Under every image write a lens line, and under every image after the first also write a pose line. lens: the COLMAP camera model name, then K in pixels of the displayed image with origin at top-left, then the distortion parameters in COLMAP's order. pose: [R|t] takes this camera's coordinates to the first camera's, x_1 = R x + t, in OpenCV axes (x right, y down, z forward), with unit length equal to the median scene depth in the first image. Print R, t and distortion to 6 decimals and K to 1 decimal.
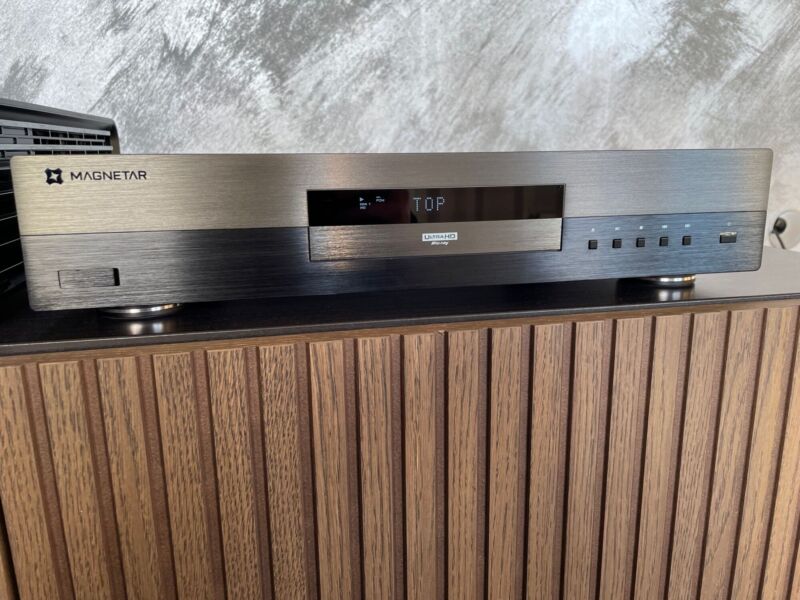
lens RADIAL K [[616.1, 0, 405.4], [0, 616.1, 297.8], [0, 0, 1]] dist [0.072009, -0.111829]
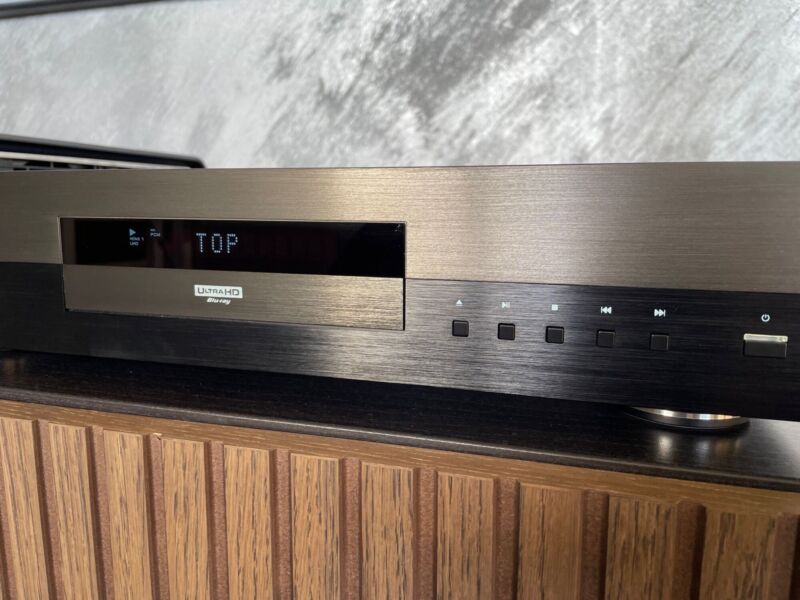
lens RADIAL K [[616.1, 0, 405.4], [0, 616.1, 297.8], [0, 0, 1]] dist [0.072009, -0.111829]
pose [[0.872886, 0.085649, -0.480347, 0.234253], [-0.125182, 0.990832, -0.050808, -0.034829], [0.471592, 0.104480, 0.875606, 0.210040]]
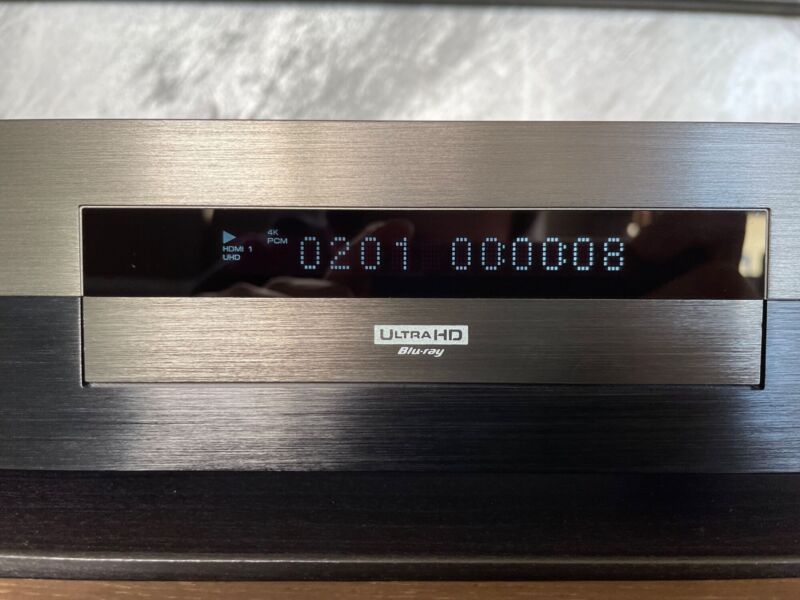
lens RADIAL K [[624.6, 0, 400.2], [0, 624.6, 304.5], [0, 0, 1]] dist [0.058543, -0.103219]
pose [[0.976255, 0.024237, -0.215263, 0.052881], [-0.061859, 0.983534, -0.169805, -0.021259], [0.207603, 0.179089, 0.961680, 0.258599]]
